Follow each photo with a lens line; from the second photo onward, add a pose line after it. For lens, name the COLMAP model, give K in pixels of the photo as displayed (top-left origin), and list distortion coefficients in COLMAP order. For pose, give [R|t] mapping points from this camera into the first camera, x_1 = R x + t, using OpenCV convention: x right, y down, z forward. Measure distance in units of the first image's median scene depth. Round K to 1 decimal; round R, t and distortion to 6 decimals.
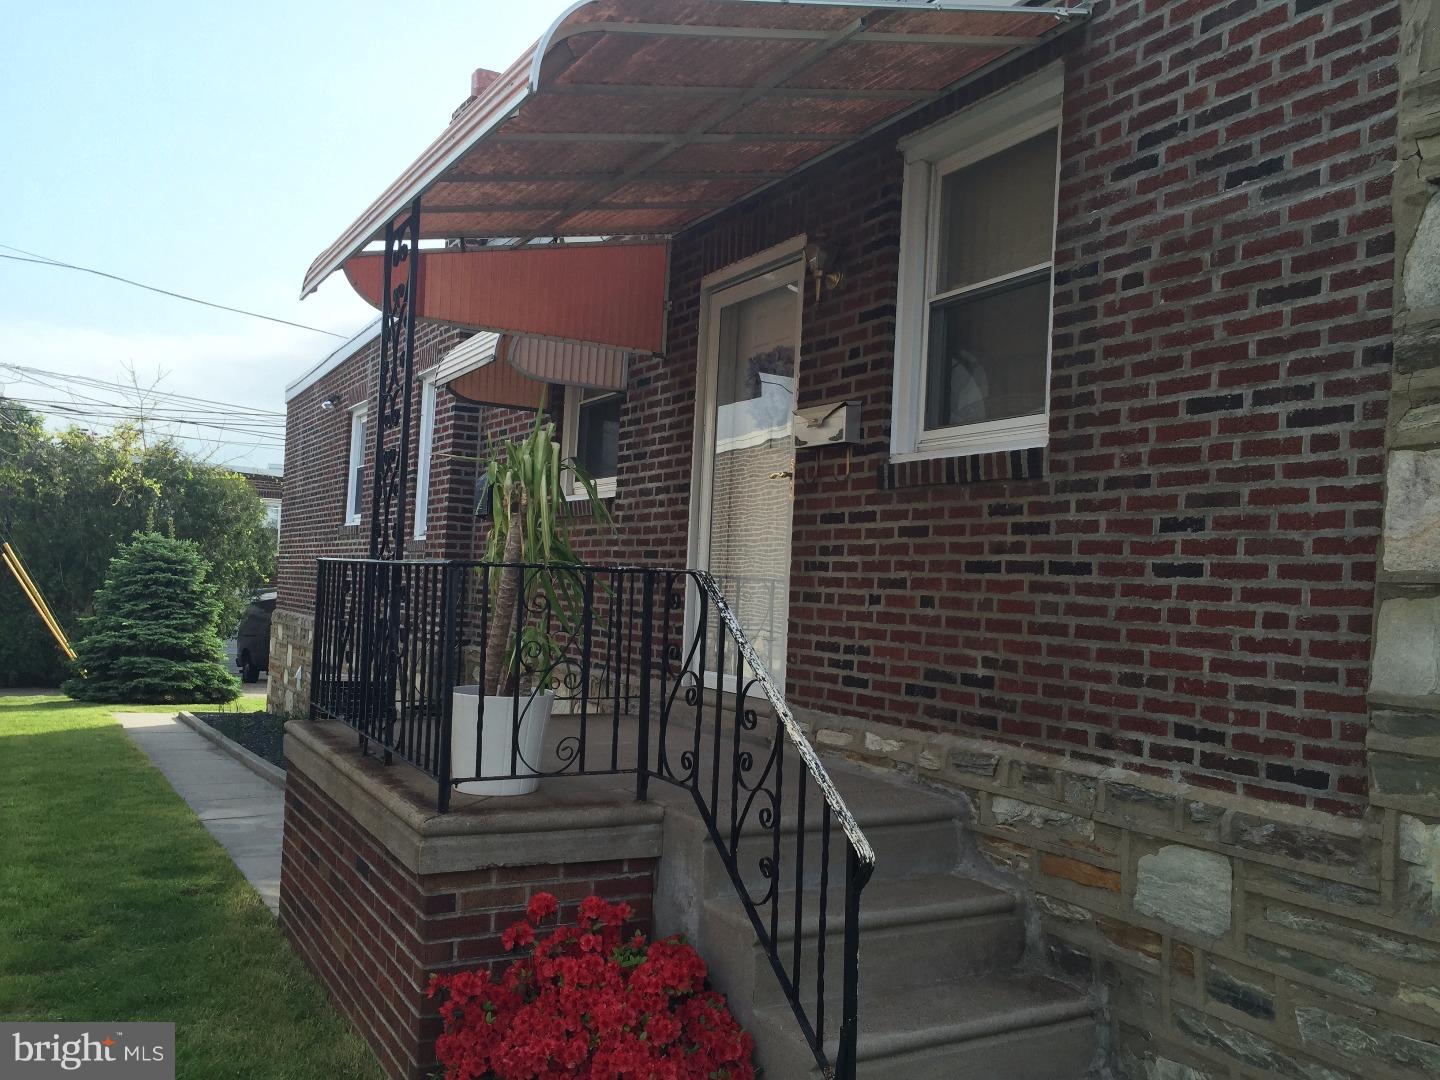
lens RADIAL K [[1190.7, 0, 720.0], [0, 1190.7, 540.0], [0, 0, 1]] dist [0.092117, -0.002861]
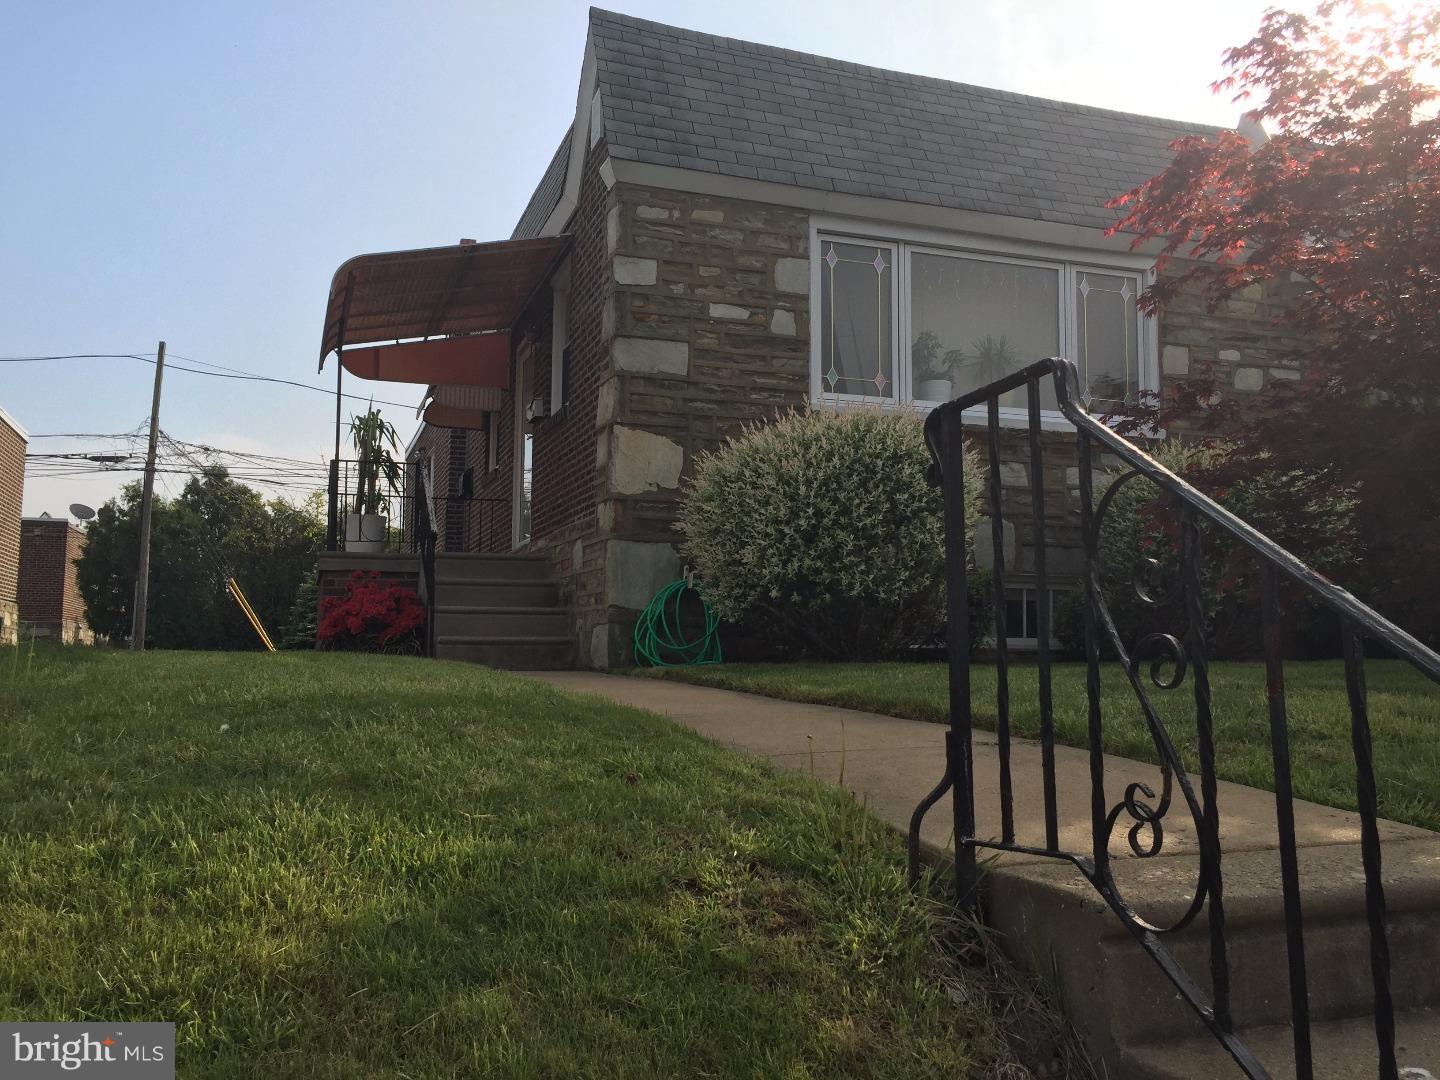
lens RADIAL K [[1190.7, 0, 720.0], [0, 1190.7, 540.0], [0, 0, 1]] dist [0.092117, -0.002861]
pose [[0.985379, -0.061577, -0.158862, 0.202670], [0.052550, 0.996789, -0.060420, 0.077682], [0.162072, 0.051188, 0.985450, -0.291664]]
